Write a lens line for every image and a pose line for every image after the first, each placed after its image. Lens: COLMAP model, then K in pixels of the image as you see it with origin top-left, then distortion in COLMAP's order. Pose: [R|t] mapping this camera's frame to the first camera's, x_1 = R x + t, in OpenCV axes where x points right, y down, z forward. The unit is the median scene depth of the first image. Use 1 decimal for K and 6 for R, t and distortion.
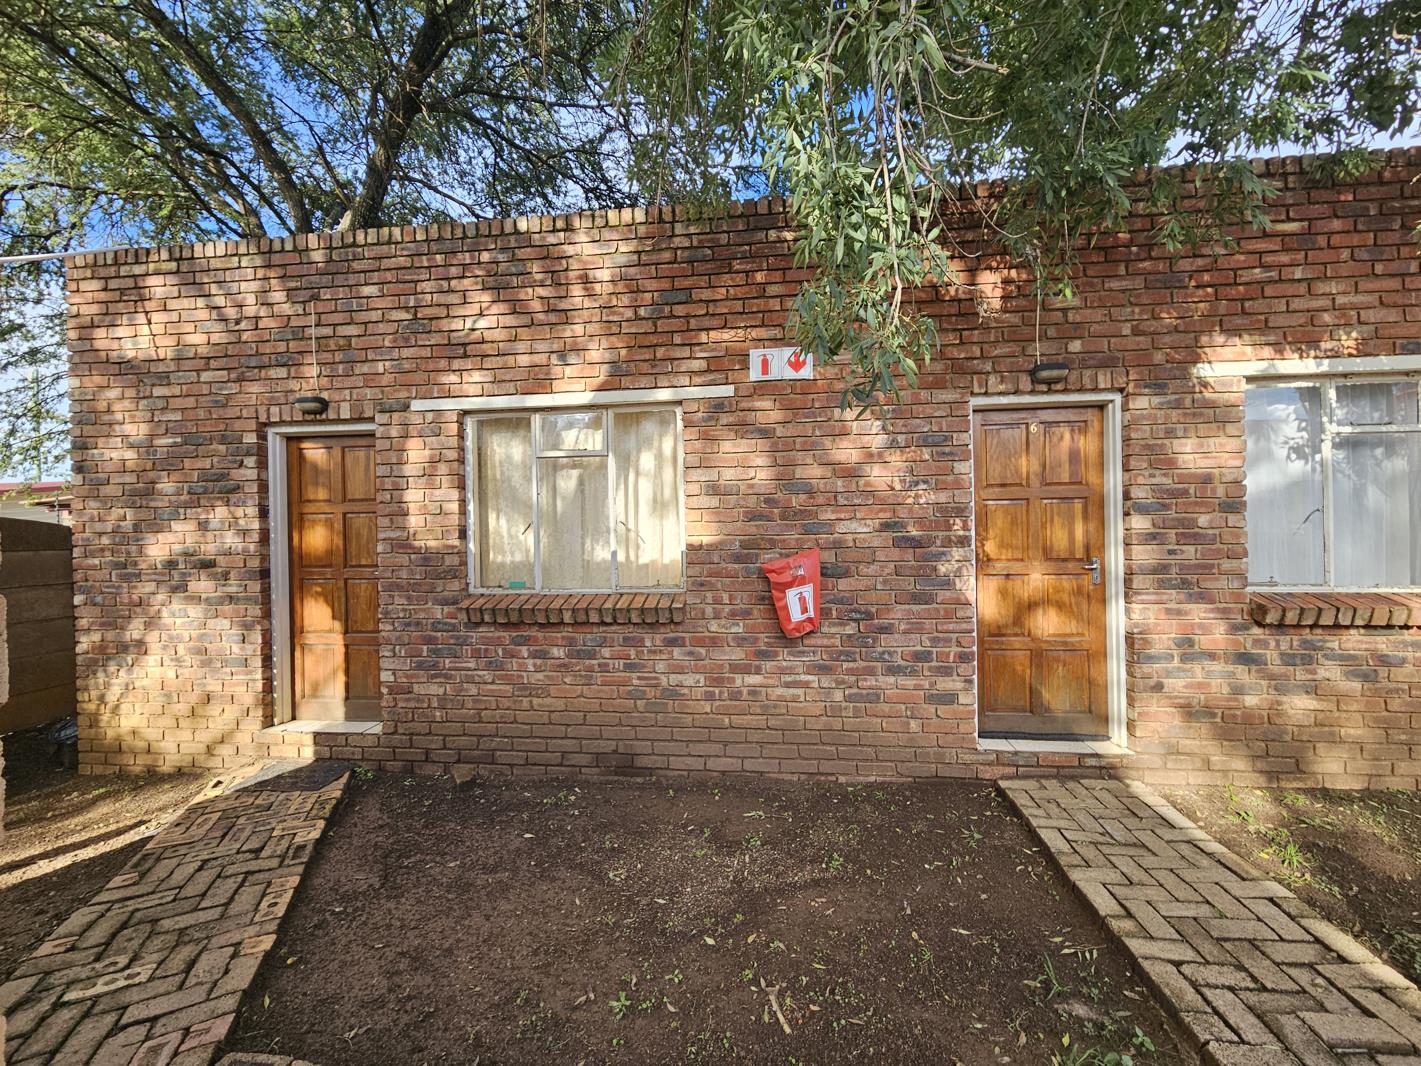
lens RADIAL K [[581.7, 0, 710.3], [0, 581.7, 529.9], [0, 0, 1]] dist [0.000710, 0.000398]
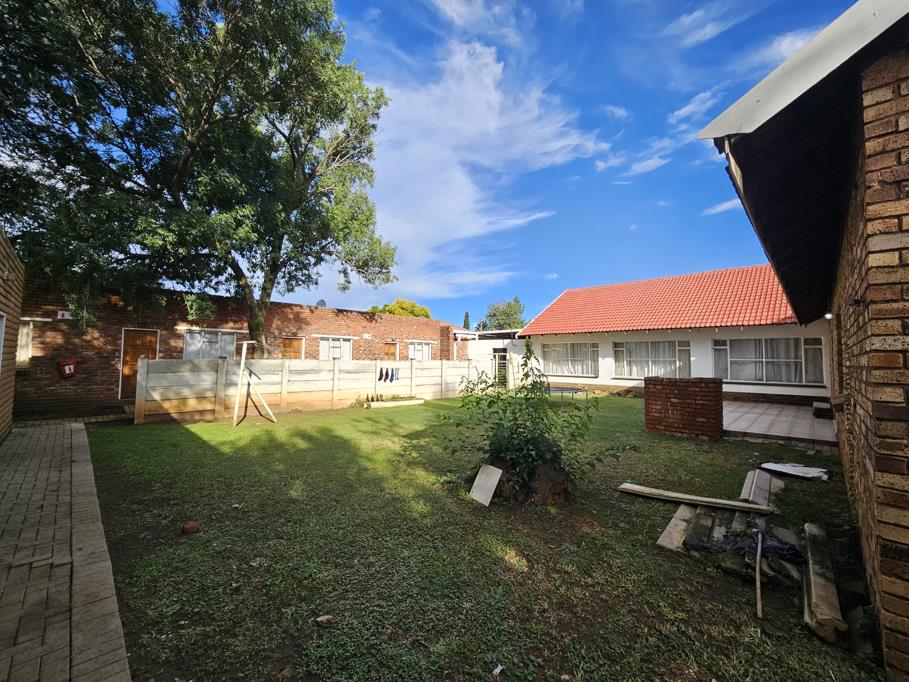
lens RADIAL K [[372.1, 0, 455.1], [0, 372.1, 340.3], [0, 0, 1]] dist [0.000710, 0.000398]
pose [[0.613099, 0.067457, 0.787121, -0.295347], [-0.022857, 0.997445, -0.067678, 0.024866], [-0.789676, 0.023502, 0.613074, -3.083743]]
